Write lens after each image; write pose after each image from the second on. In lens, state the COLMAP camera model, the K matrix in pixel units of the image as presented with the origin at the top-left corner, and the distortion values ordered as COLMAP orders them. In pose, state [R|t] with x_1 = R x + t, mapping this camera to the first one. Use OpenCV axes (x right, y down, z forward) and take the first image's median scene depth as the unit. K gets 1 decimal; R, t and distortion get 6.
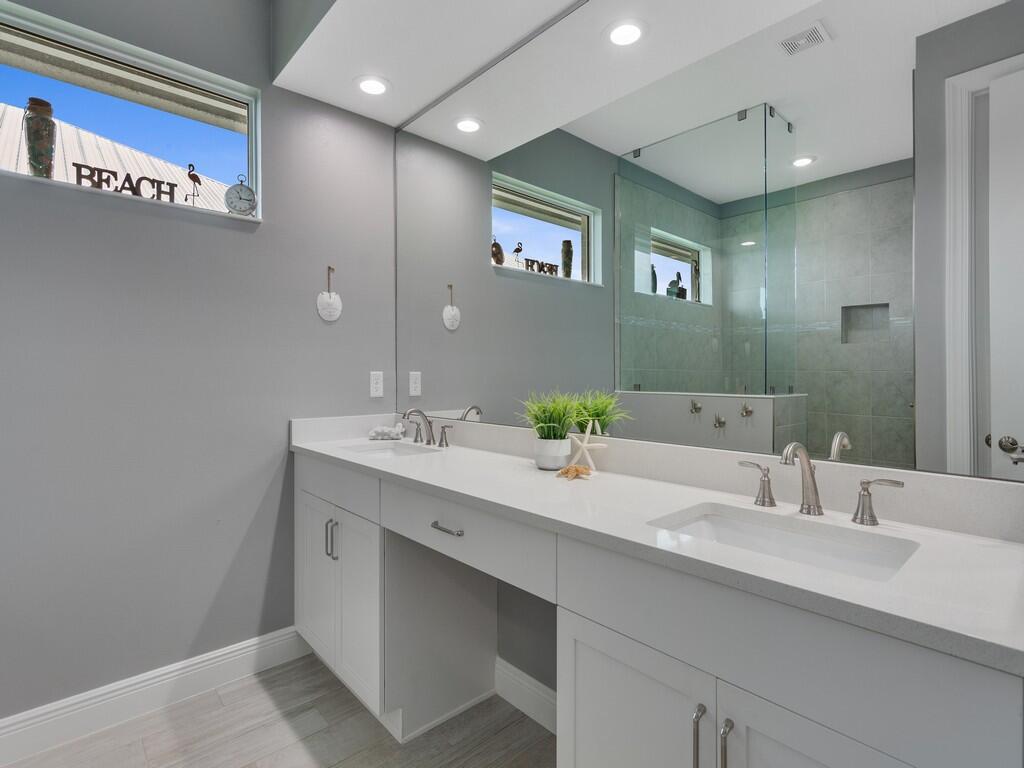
lens RADIAL K [[511.3, 0, 513.2], [0, 511.3, 345.4], [0, 0, 1]] dist [0.074024, -0.000079]
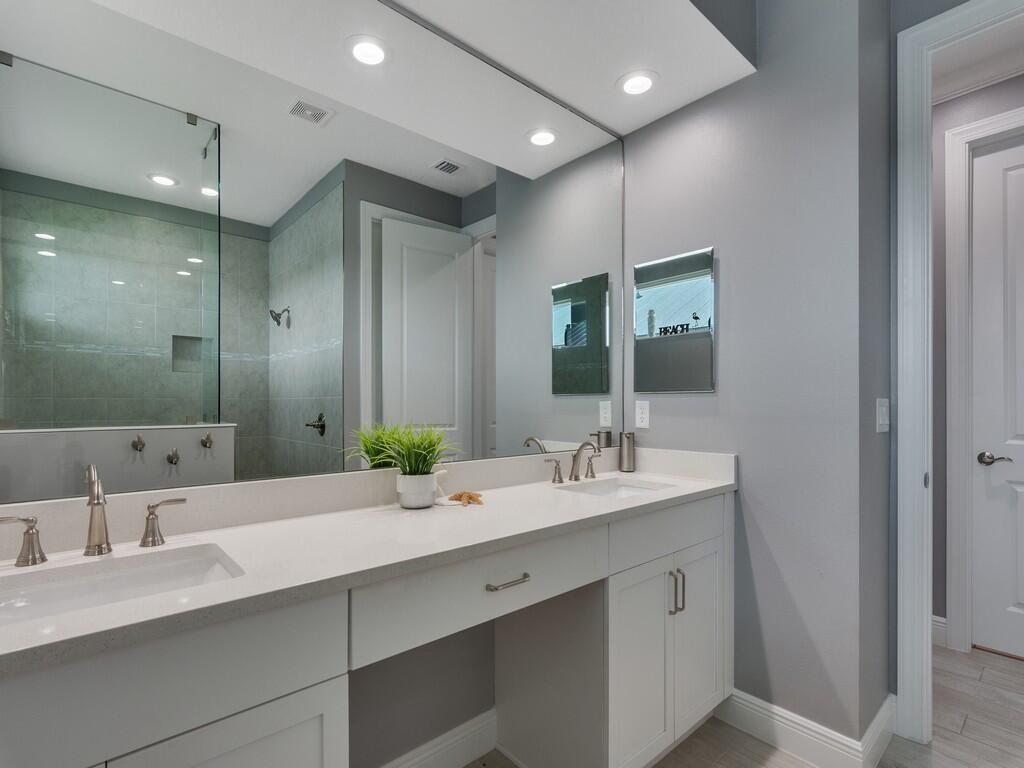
lens RADIAL K [[504.3, 0, 514.6], [0, 504.3, 386.2], [0, 0, 1]] dist [-0.035441, -0.000658]
pose [[0.021263, 0.029112, 0.999350, -0.320757], [-0.054407, 0.998128, -0.027919, 0.015892], [-0.998292, -0.053778, 0.022807, 0.322498]]
